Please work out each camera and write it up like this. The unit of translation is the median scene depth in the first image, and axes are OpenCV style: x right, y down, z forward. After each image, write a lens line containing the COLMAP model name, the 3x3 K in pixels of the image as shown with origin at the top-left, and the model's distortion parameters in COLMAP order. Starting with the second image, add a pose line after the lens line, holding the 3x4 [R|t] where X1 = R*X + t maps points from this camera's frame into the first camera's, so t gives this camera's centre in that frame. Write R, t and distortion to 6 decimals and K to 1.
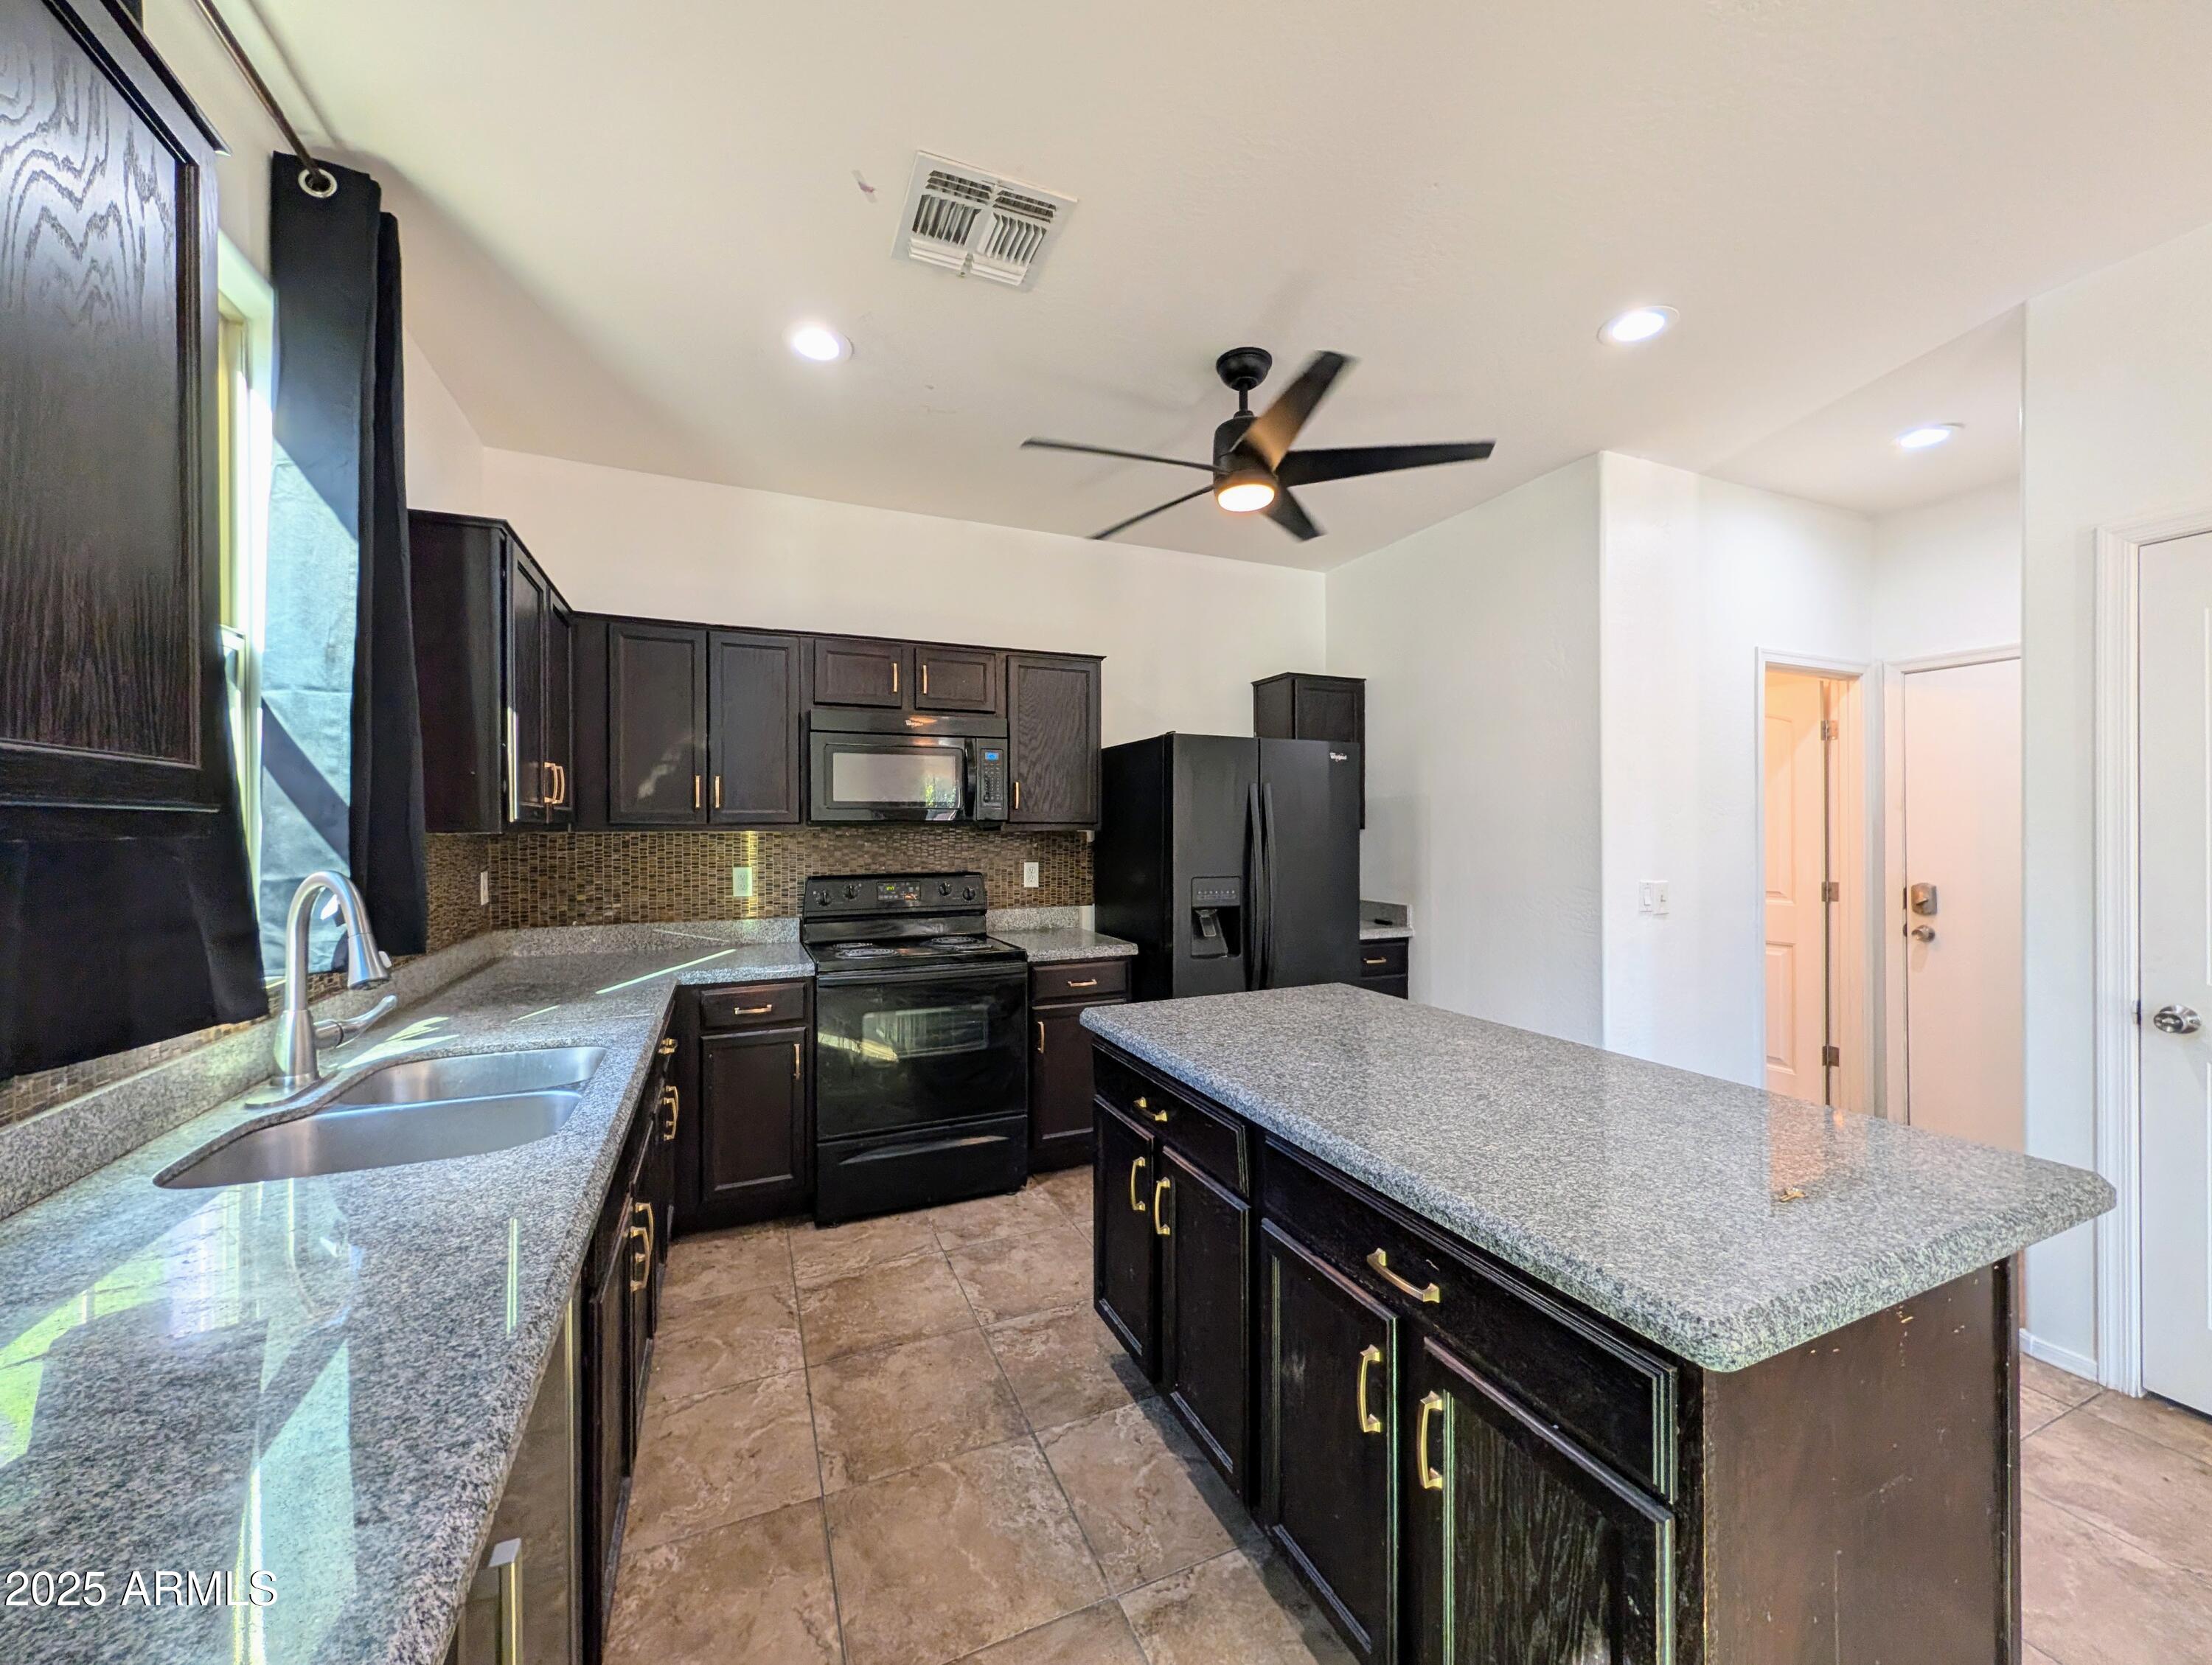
lens RADIAL K [[853.6, 0, 1109.0], [0, 853.6, 831.8], [0, 0, 1]] dist [-0.000816, -0.000810]
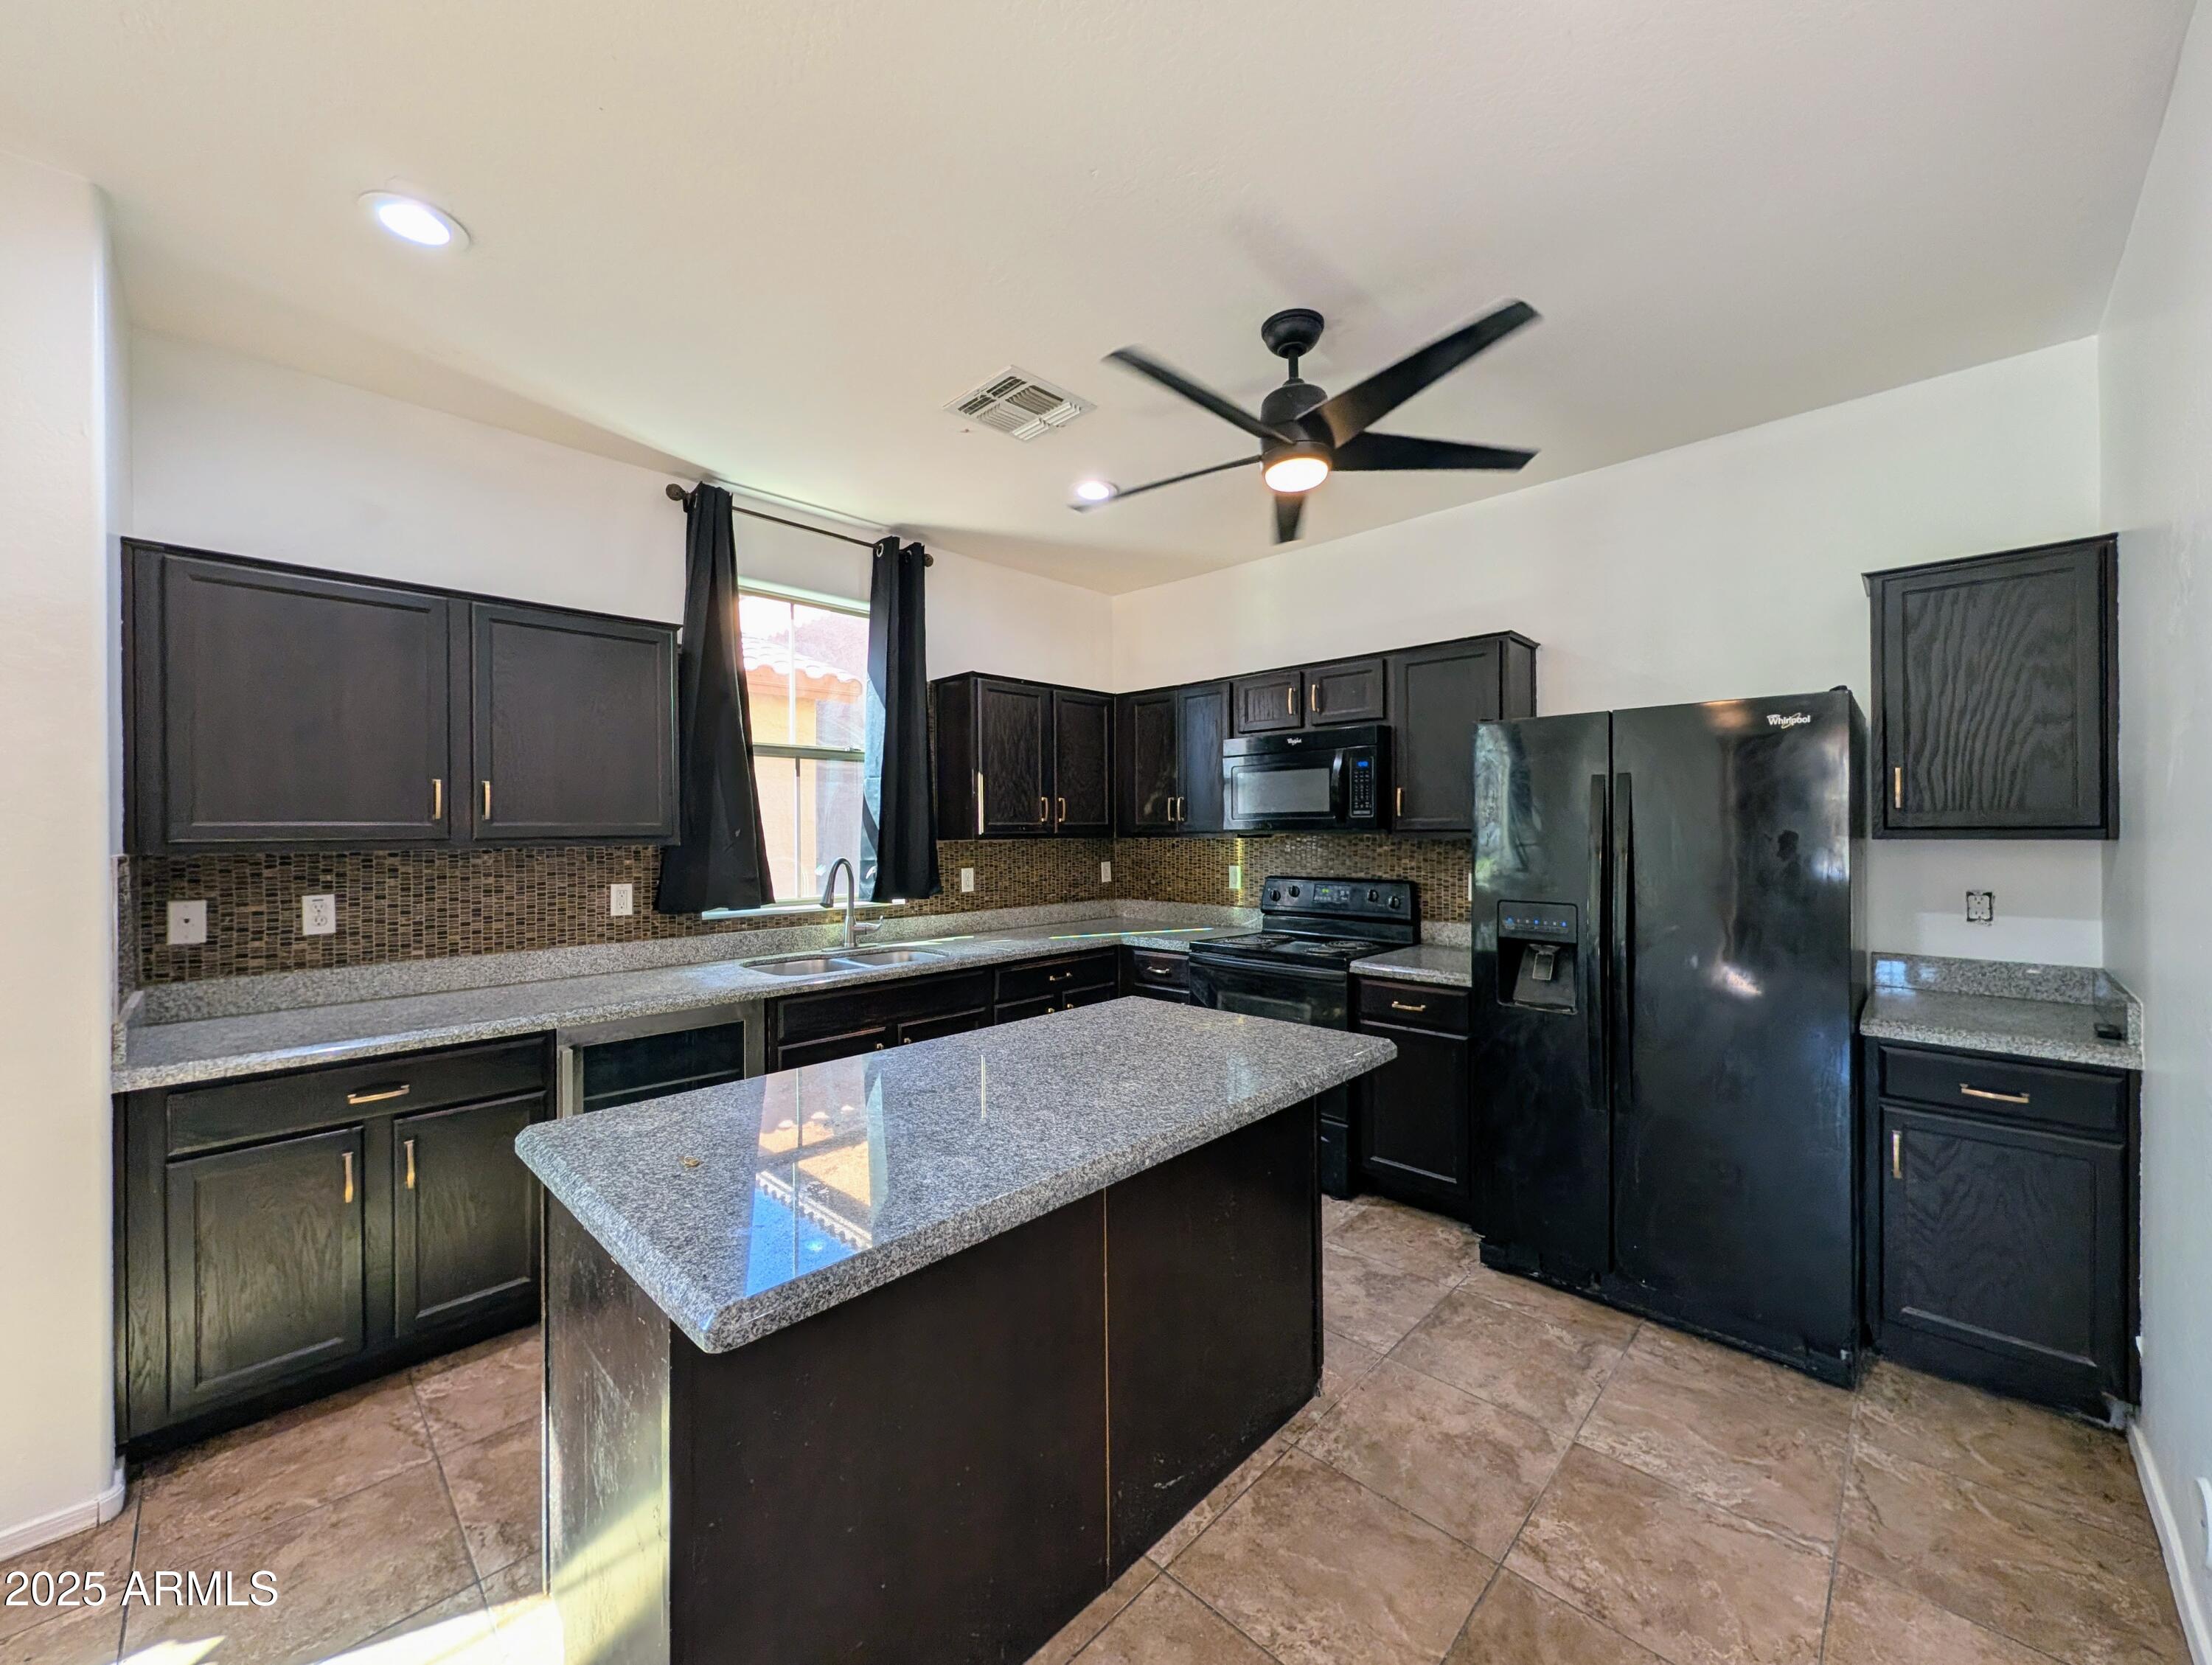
lens RADIAL K [[853.6, 0, 1096.7], [0, 853.6, 832.8], [0, 0, 1]] dist [-0.000816, -0.000810]
pose [[0.370694, 0.004600, -0.928744, 0.703000], [0.002436, 0.999979, 0.005925, -0.015940], [0.928752, -0.004459, 0.370675, 0.356453]]
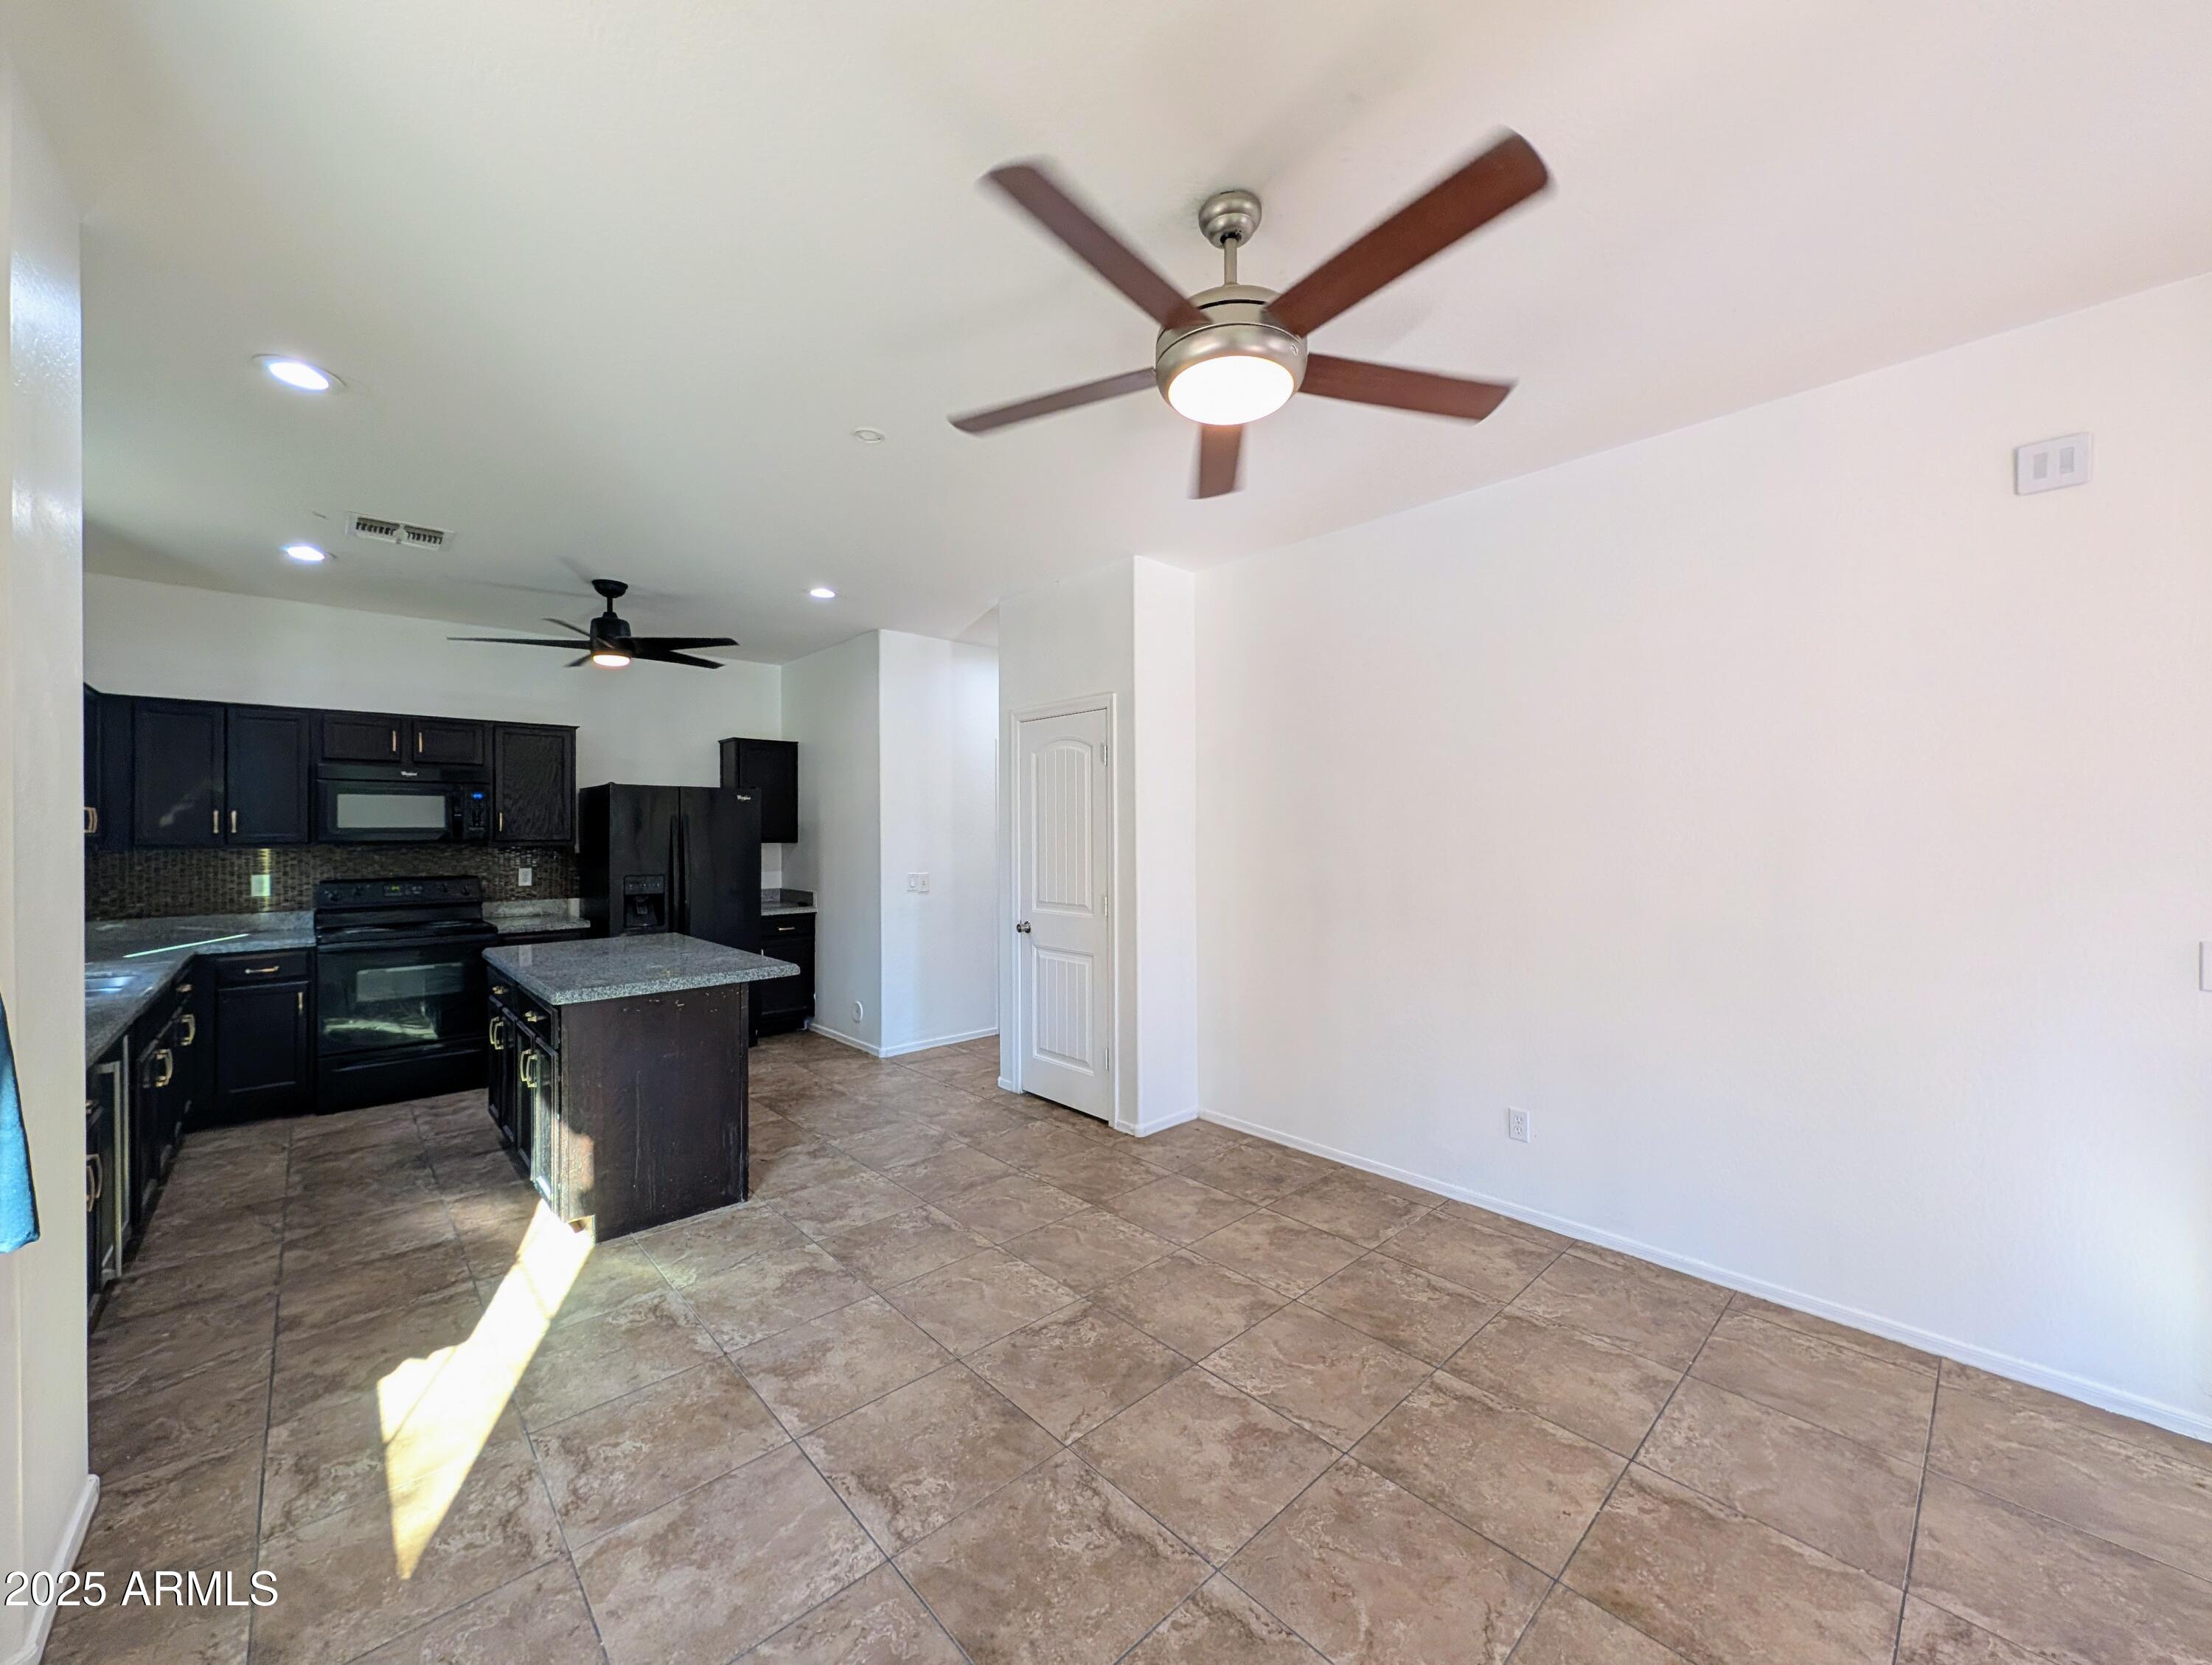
lens RADIAL K [[853.6, 0, 1115.3], [0, 853.6, 833.6], [0, 0, 1]] dist [-0.000816, -0.000810]
pose [[0.942809, -0.002028, 0.333328, 0.428209], [0.002691, 0.999995, -0.001529, -0.019699], [-0.333323, 0.002339, 0.942810, -0.781400]]
